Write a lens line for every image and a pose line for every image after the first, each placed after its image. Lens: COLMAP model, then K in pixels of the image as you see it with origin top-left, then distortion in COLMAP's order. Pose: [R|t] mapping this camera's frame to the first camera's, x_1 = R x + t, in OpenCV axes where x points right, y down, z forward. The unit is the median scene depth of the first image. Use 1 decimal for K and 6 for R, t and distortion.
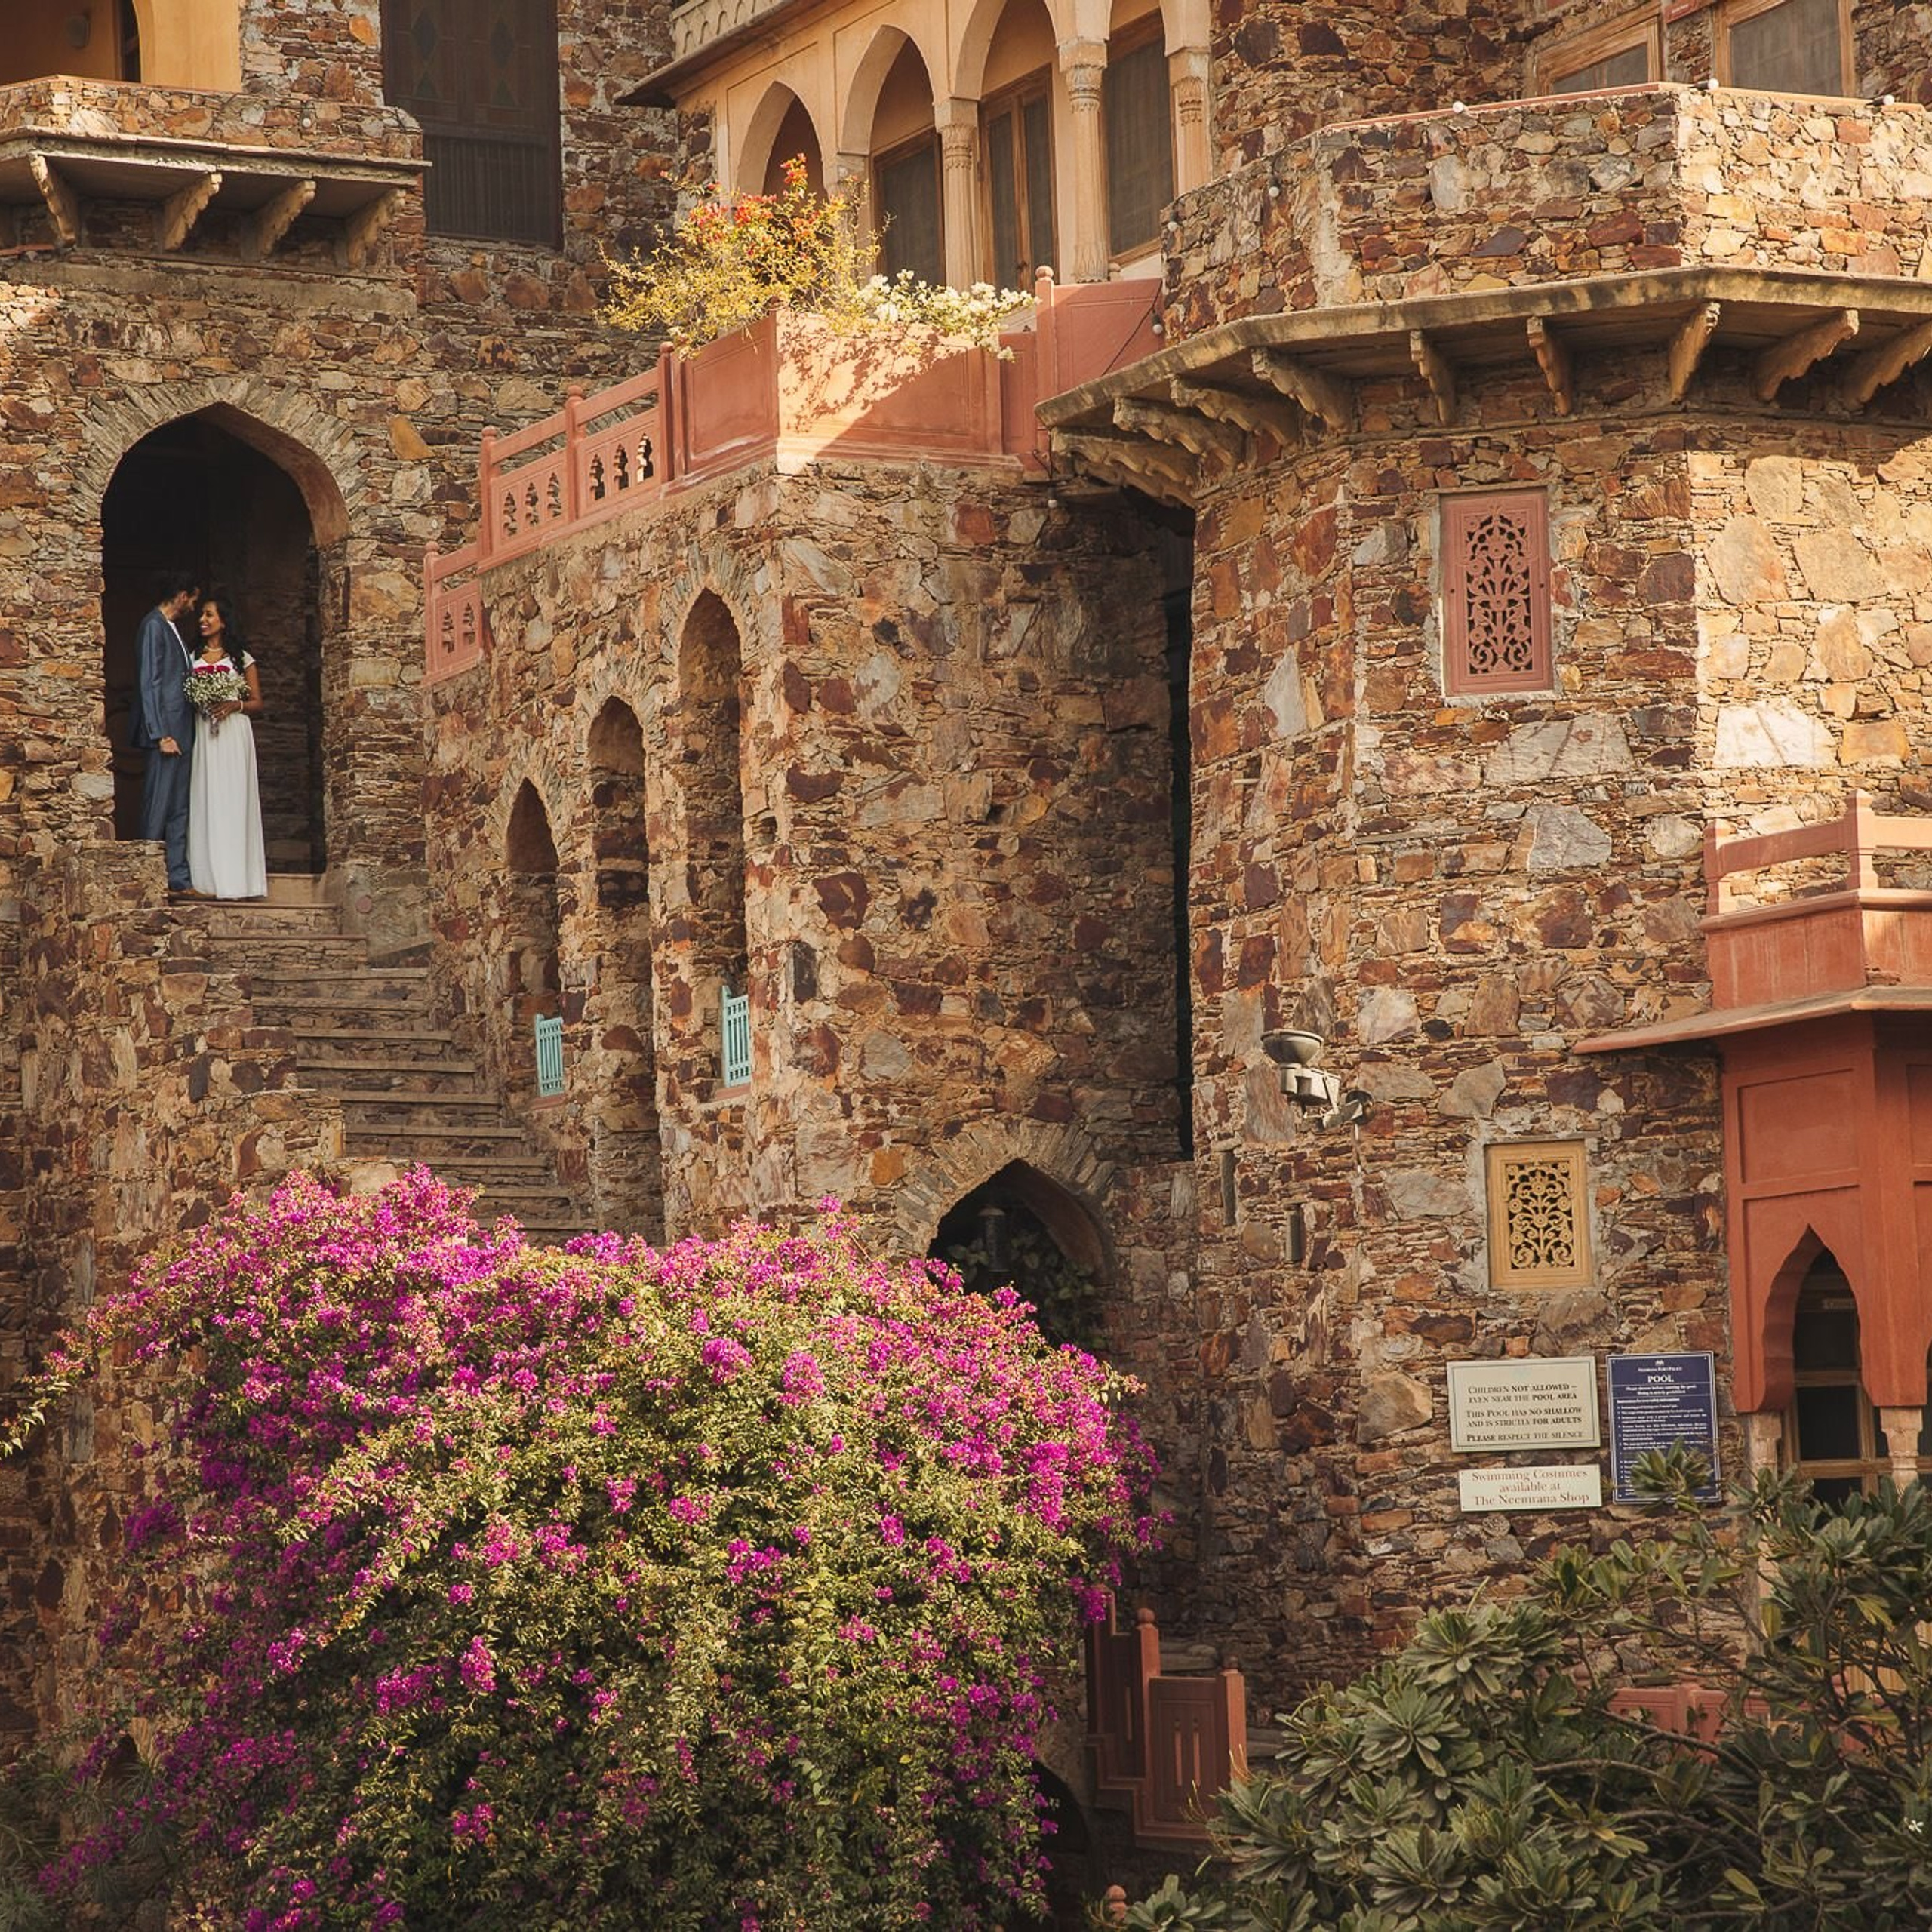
lens RADIAL K [[5553.1, 0, 967.5], [0, 5553.1, 966.6], [0, 0, 1]] dist [0.233464, 0.000000]
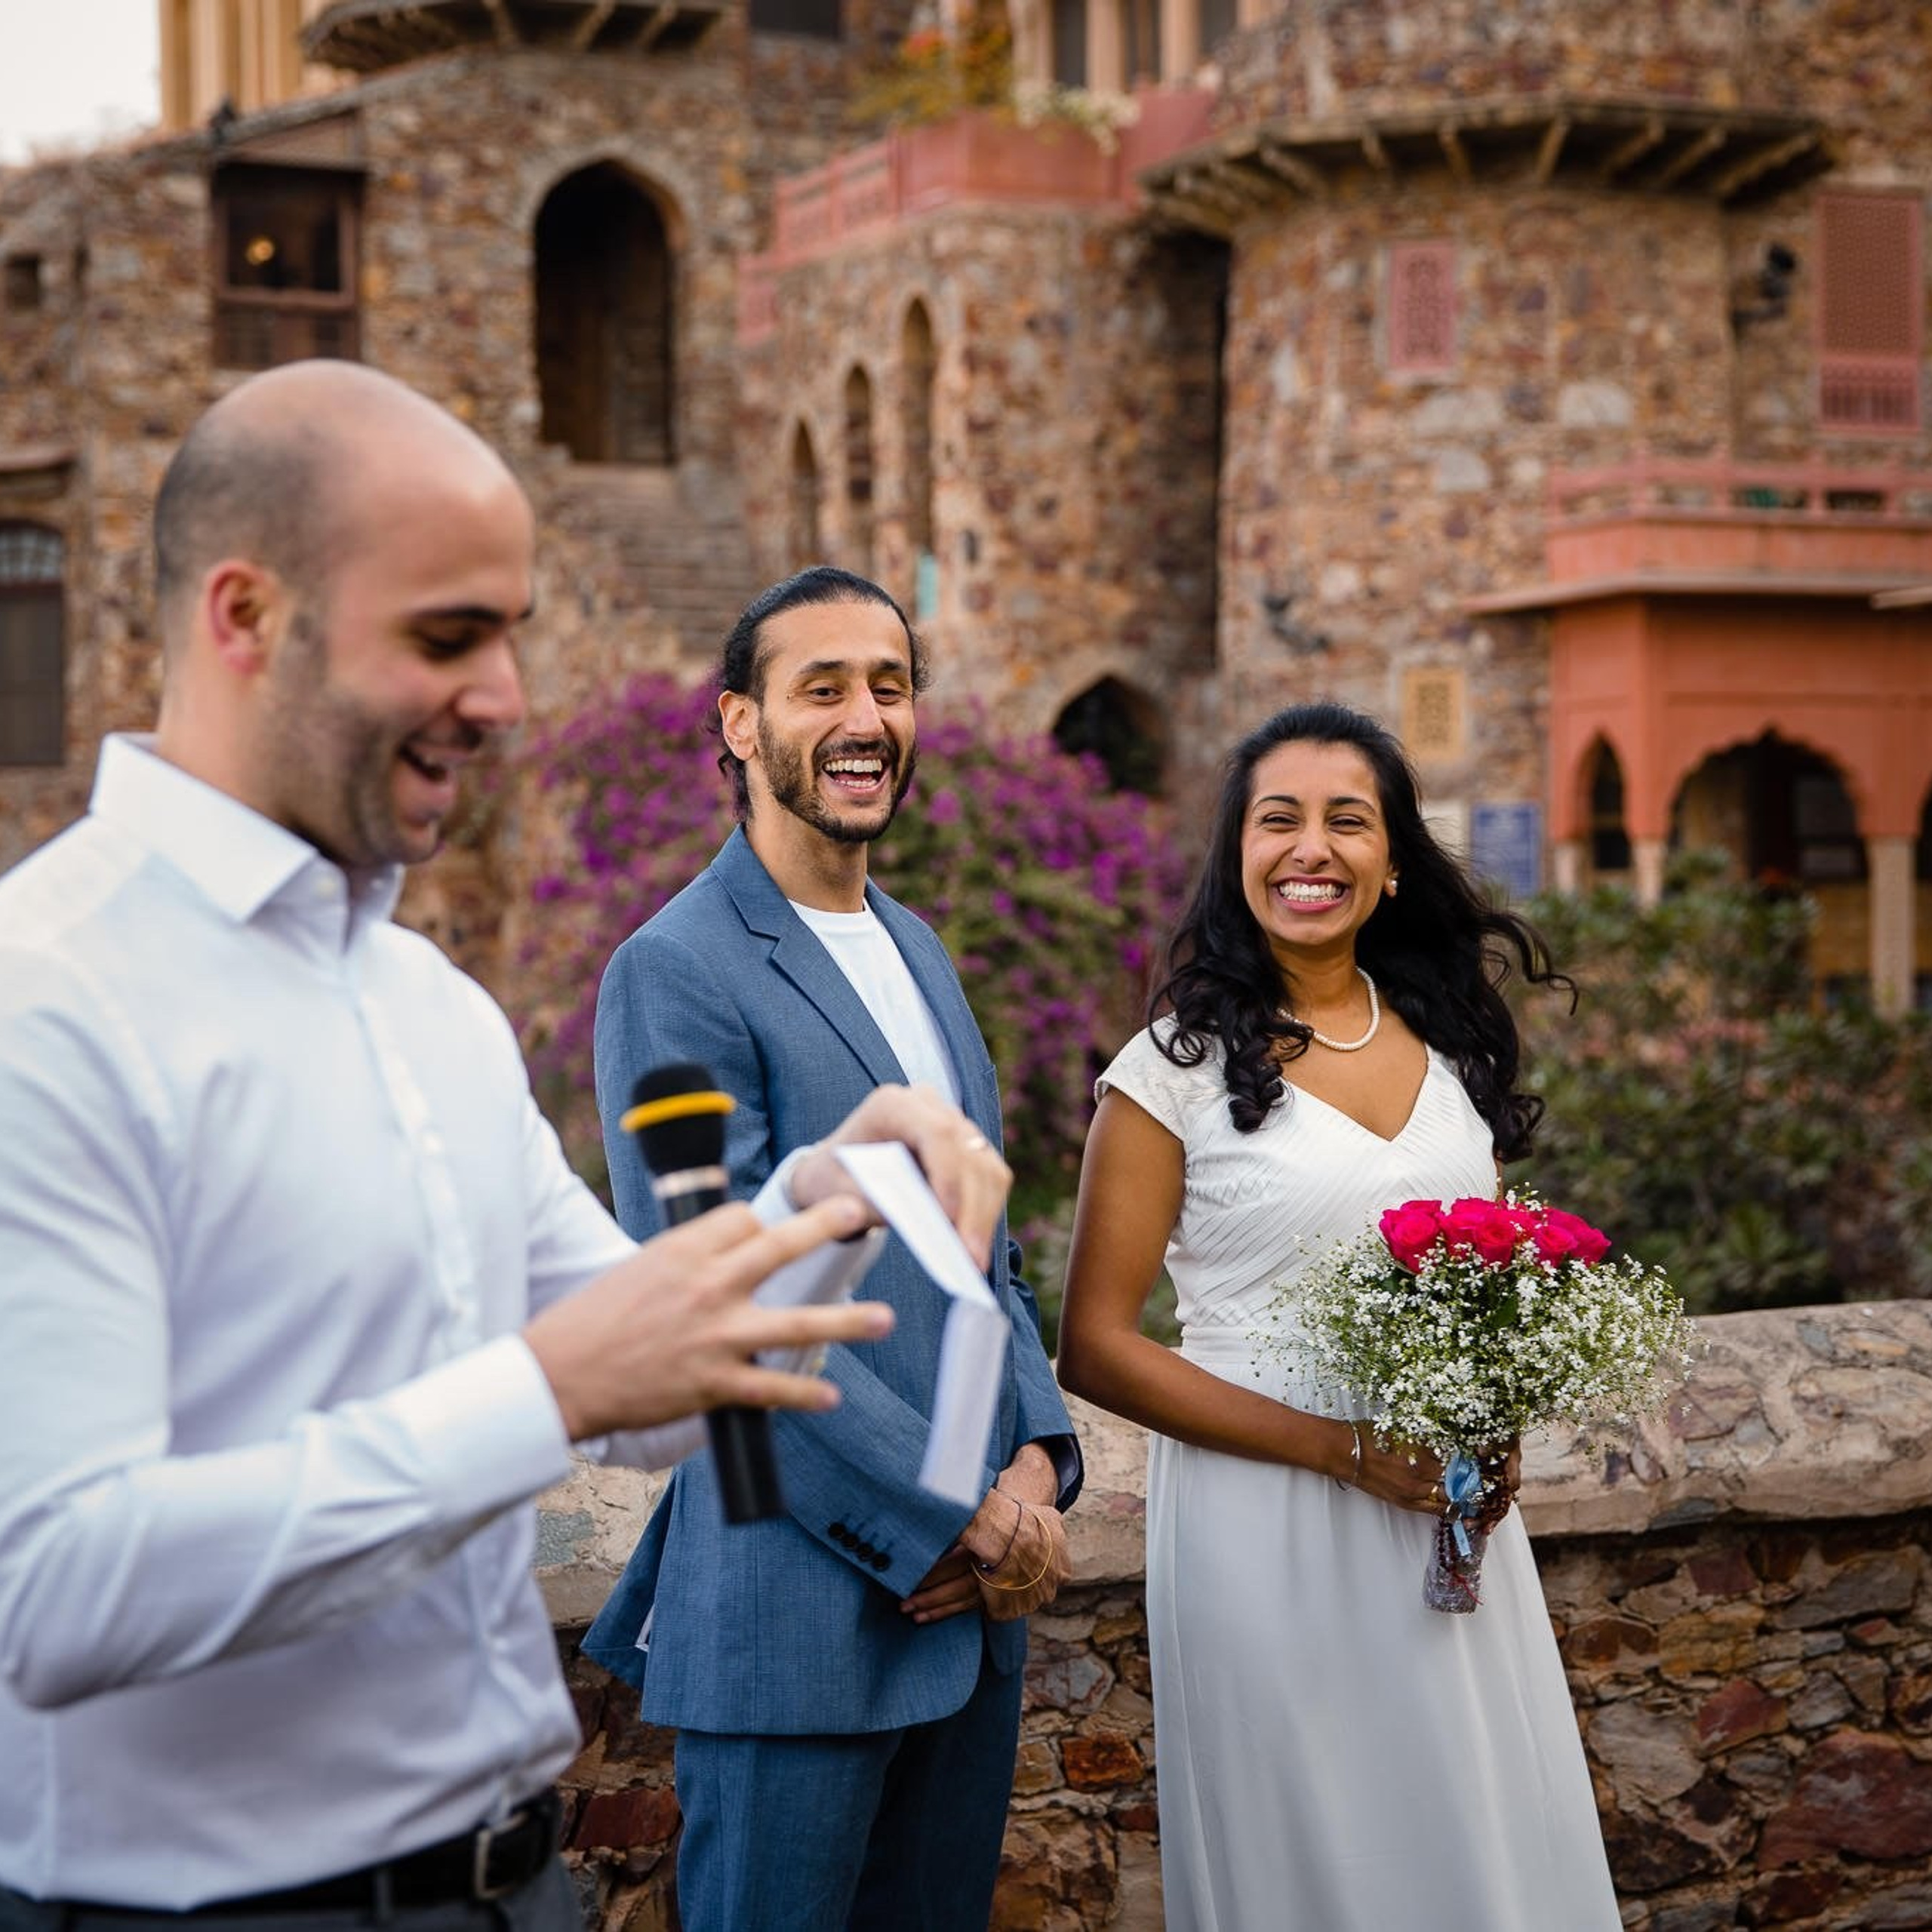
lens RADIAL K [[4150.7, 0, 963.0], [0, 4150.7, 957.5], [0, 0, 1]] dist [0.128766, 0.000000]
pose [[0.997974, 0.024668, -0.058649, 0.040145], [-0.018066, 0.993707, 0.110546, -0.013654], [0.061007, -0.109262, 0.992139, -0.165017]]
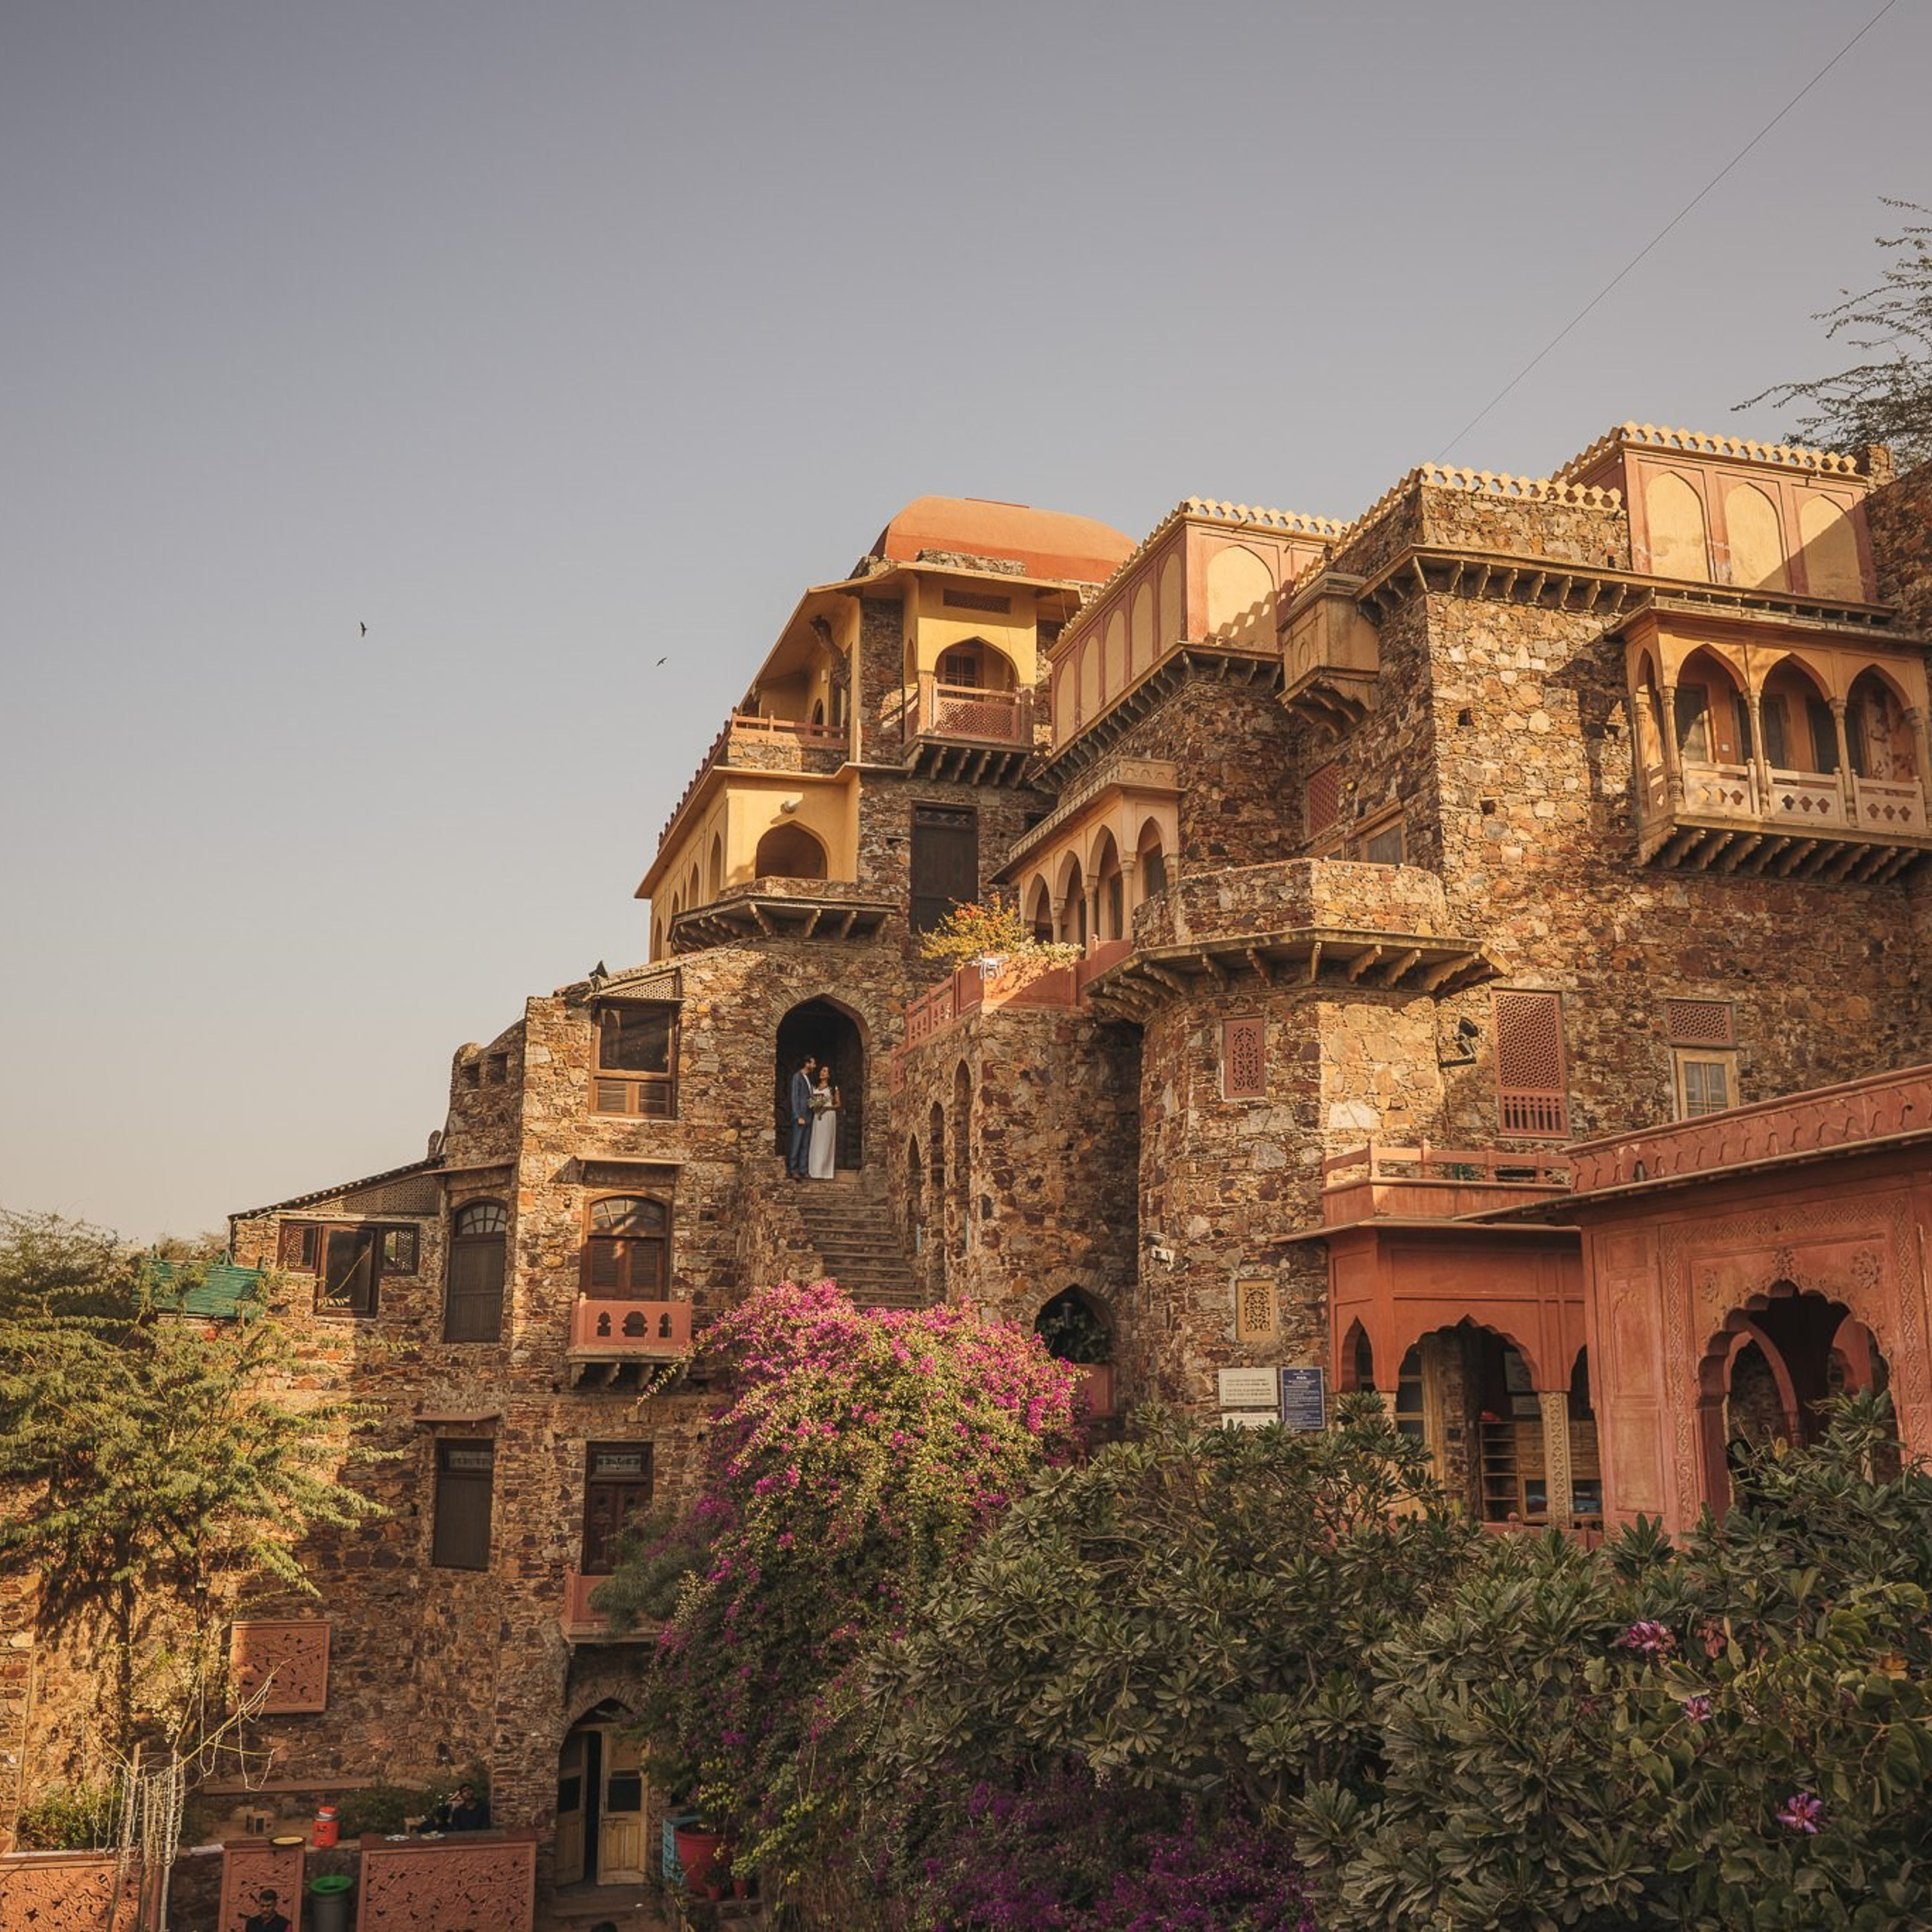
lens RADIAL K [[1983.8, 0, 970.5], [0, 1983.8, 971.0], [0, 0, 1]] dist [-0.042629, 0.000000]
pose [[0.980512, -0.008395, -0.196277, 0.147281], [-0.016395, 0.992105, -0.124331, 0.006839], [0.195772, 0.125126, 0.972634, 0.102006]]
